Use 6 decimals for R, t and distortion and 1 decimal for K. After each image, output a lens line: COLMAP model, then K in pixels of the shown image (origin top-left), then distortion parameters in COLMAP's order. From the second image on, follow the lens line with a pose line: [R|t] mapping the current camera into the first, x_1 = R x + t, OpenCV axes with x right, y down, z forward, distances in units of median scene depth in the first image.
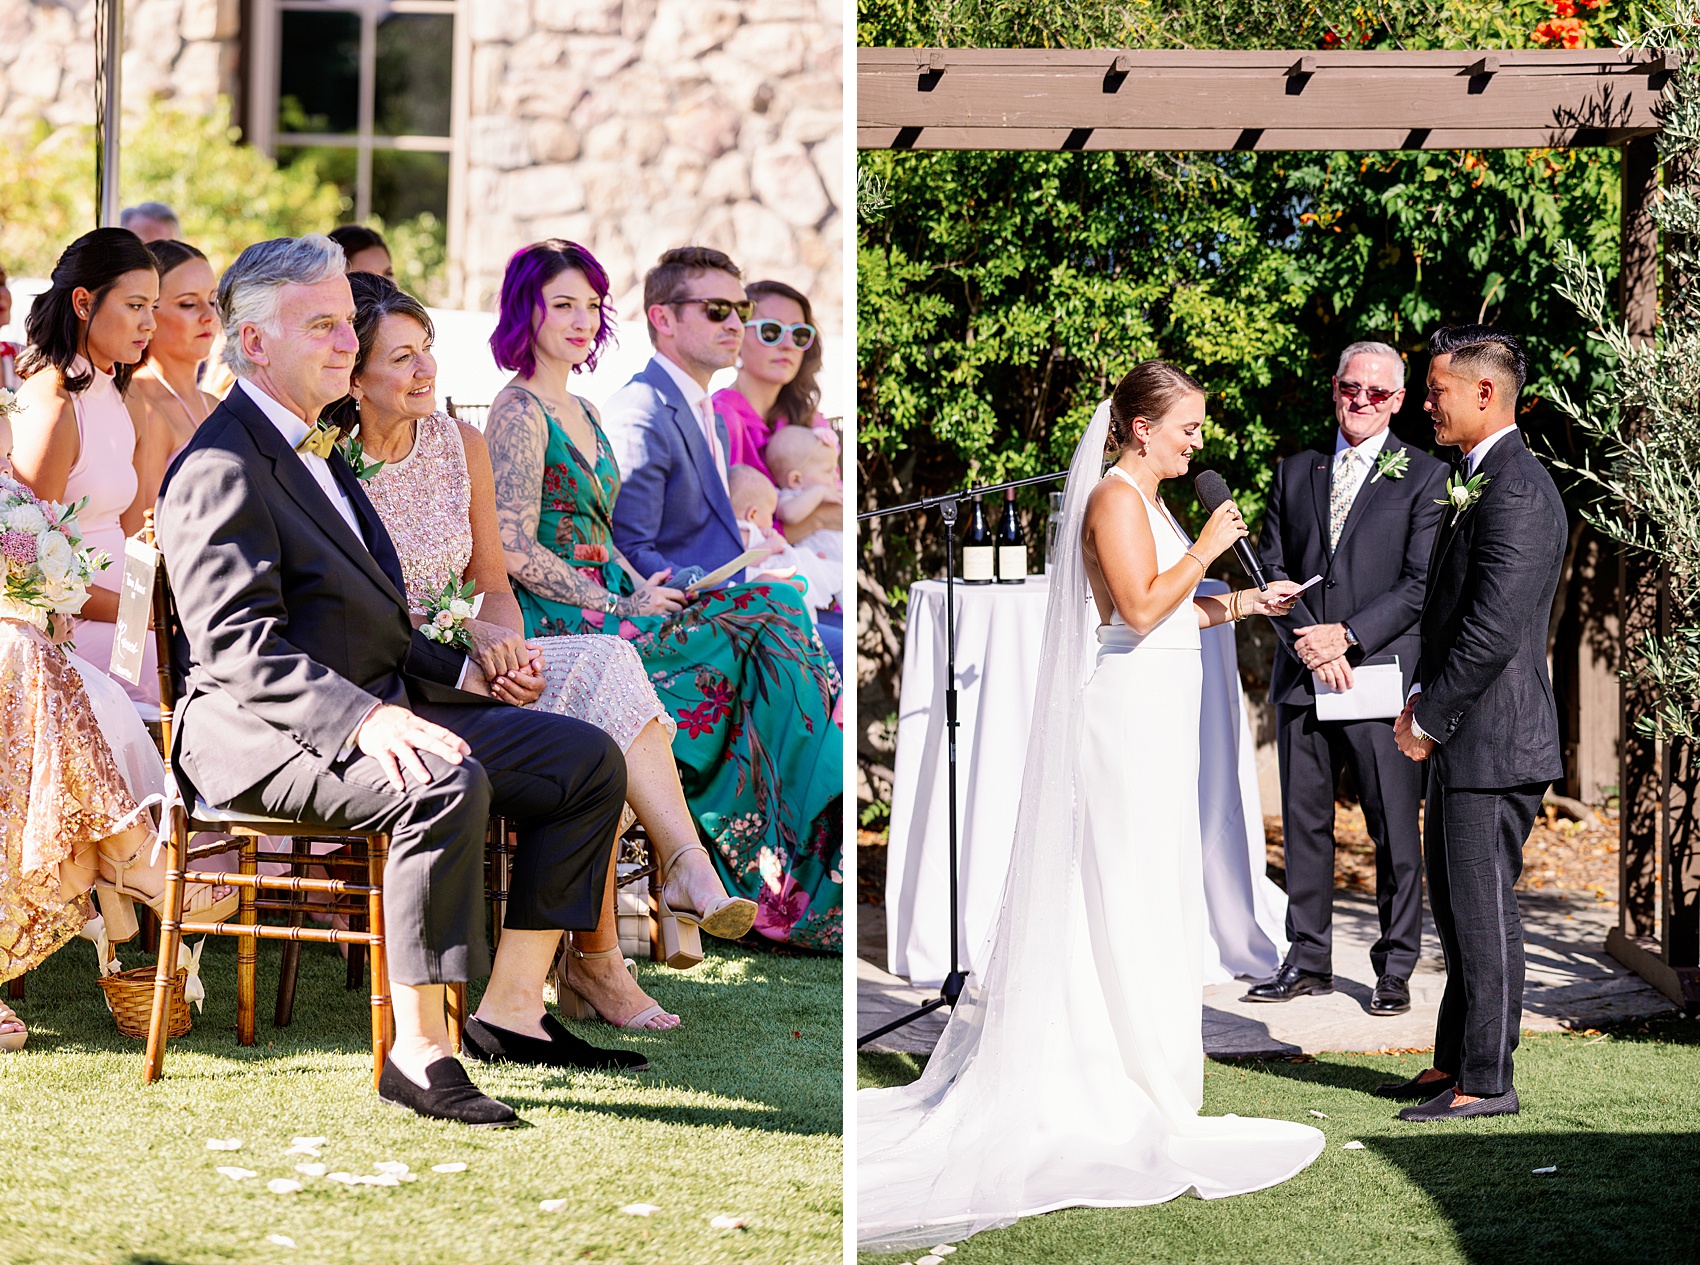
lens RADIAL K [[6924.0, 0, 850.0], [0, 6924.0, 632.0], [0, 0, 1]] dist [-0.216686, 0.000000]
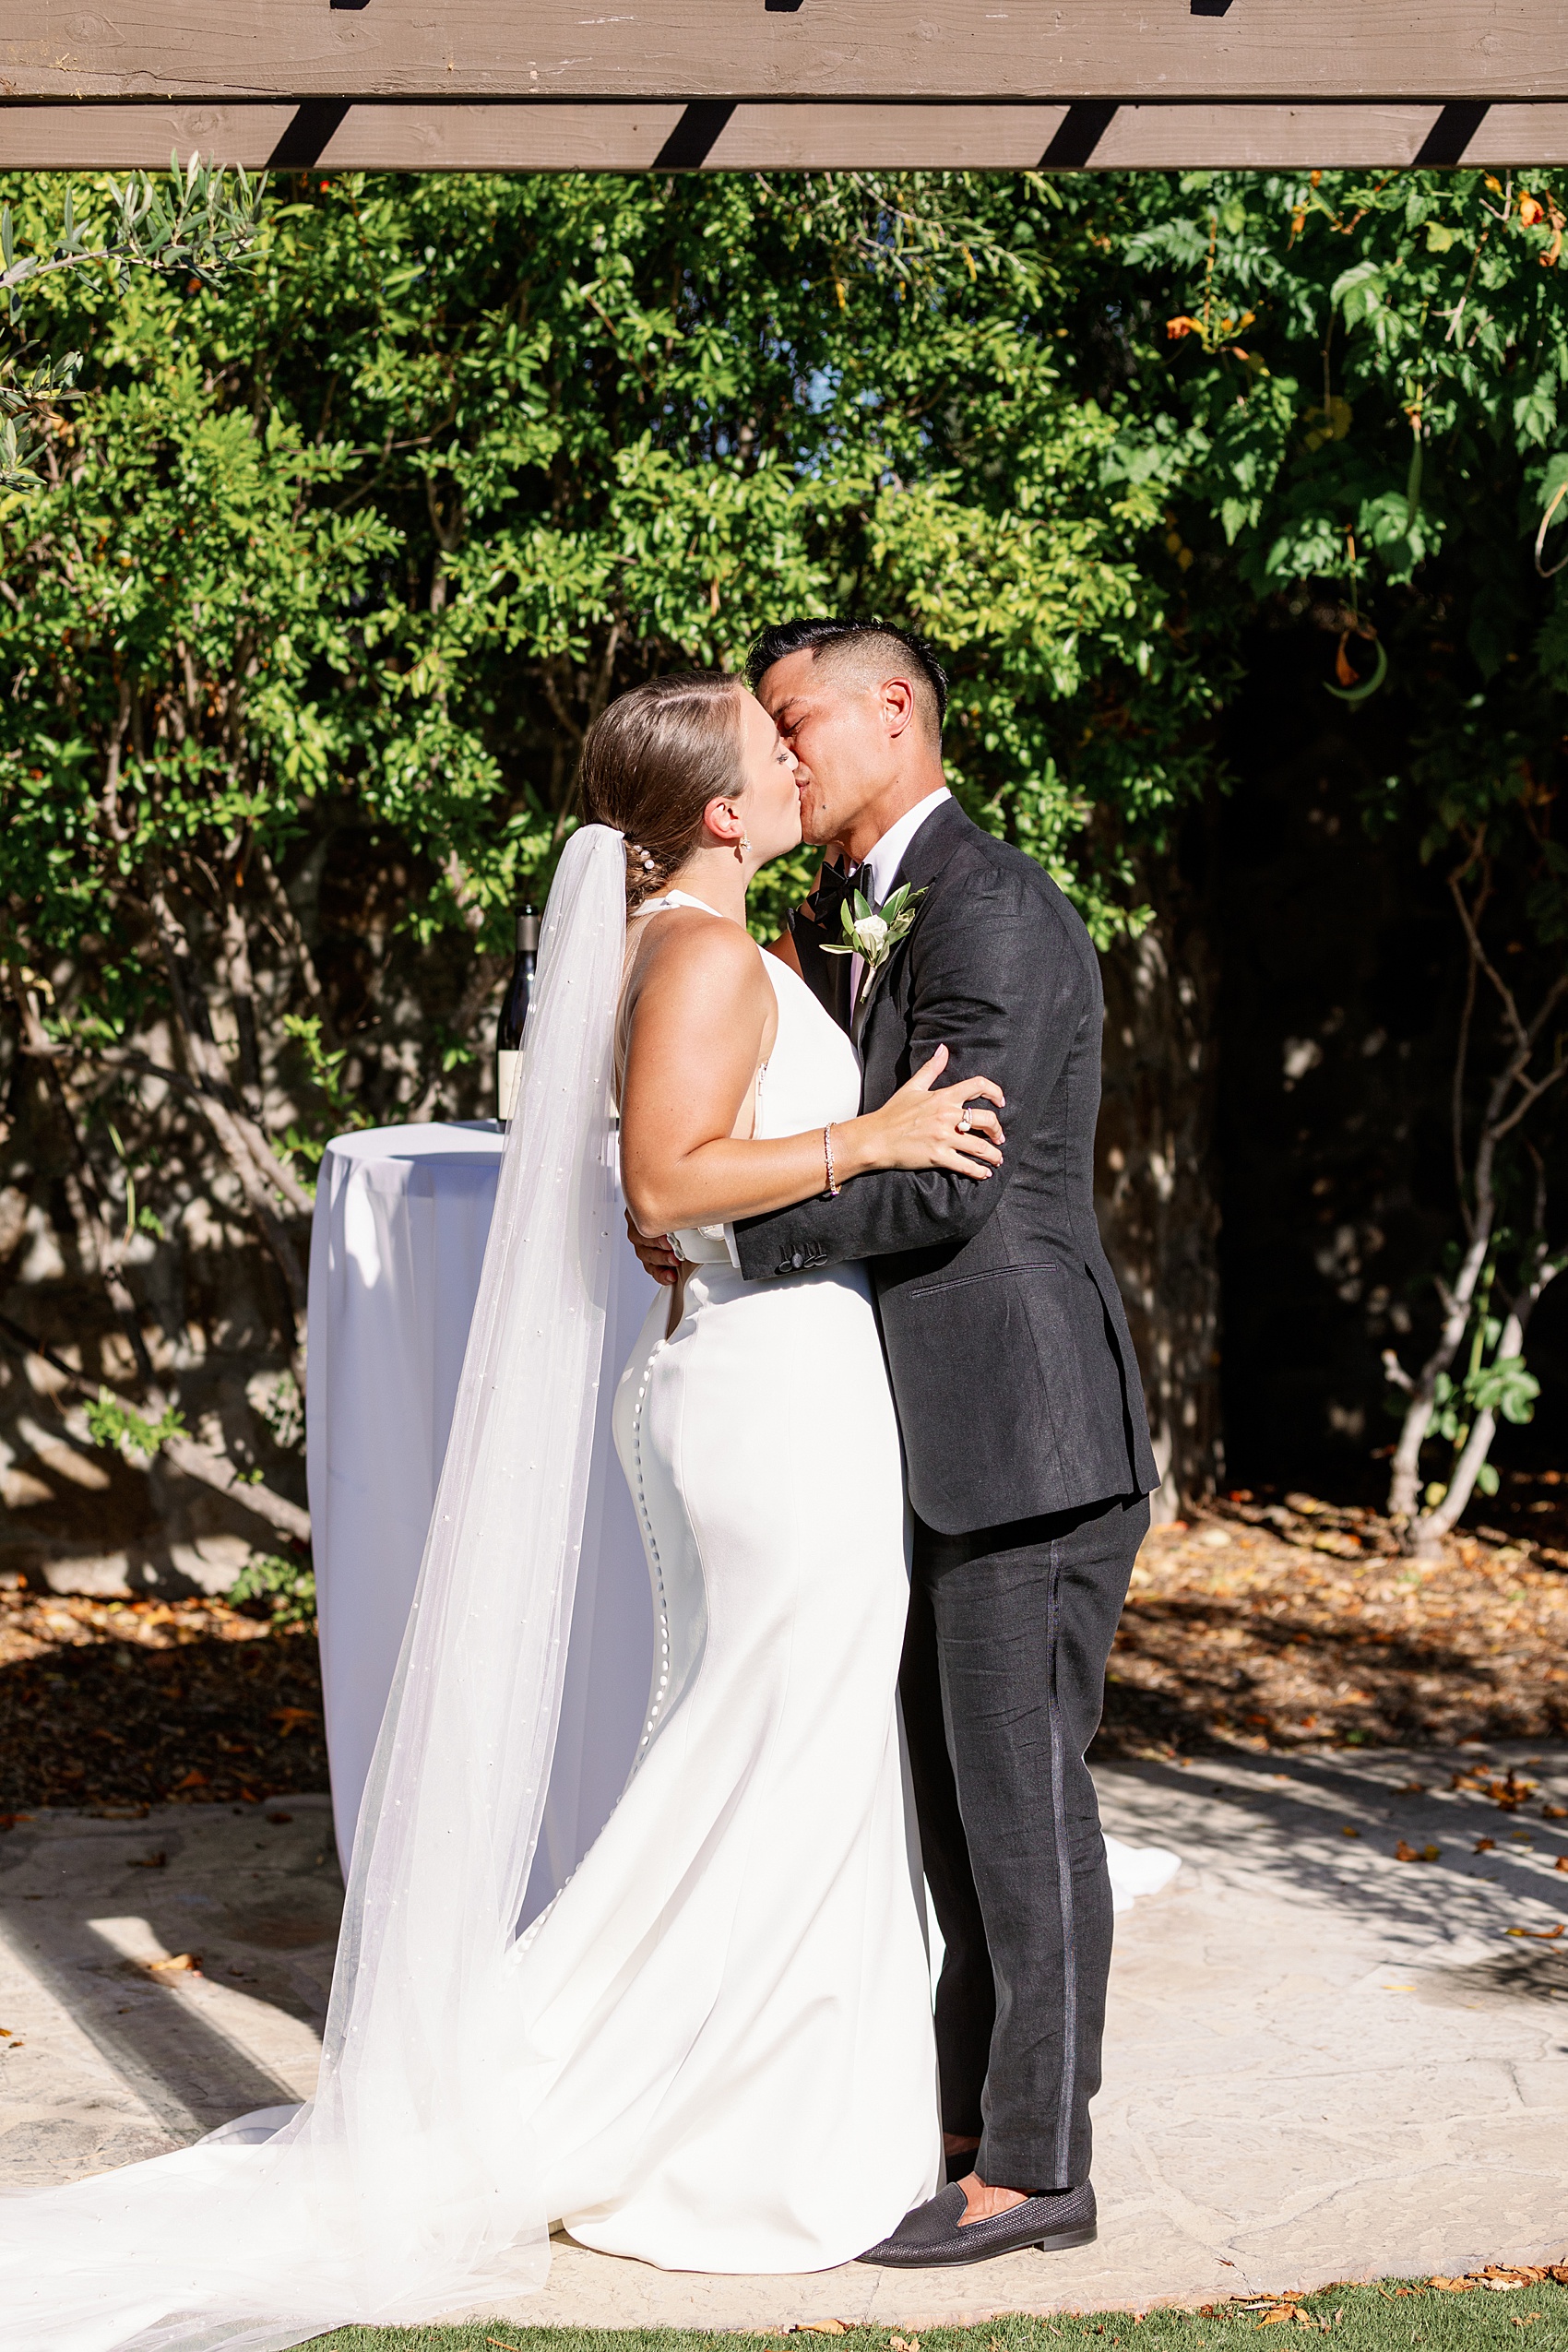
lens RADIAL K [[4700.1, 0, 785.8], [0, 4700.1, 1171.6], [0, 0, 1]] dist [-0.148818, 0.000000]
pose [[0.989254, -0.021680, 0.144590, -0.006478], [0.014256, 0.998536, 0.052184, -0.020029], [-0.145509, -0.049562, 0.988115, 0.681560]]
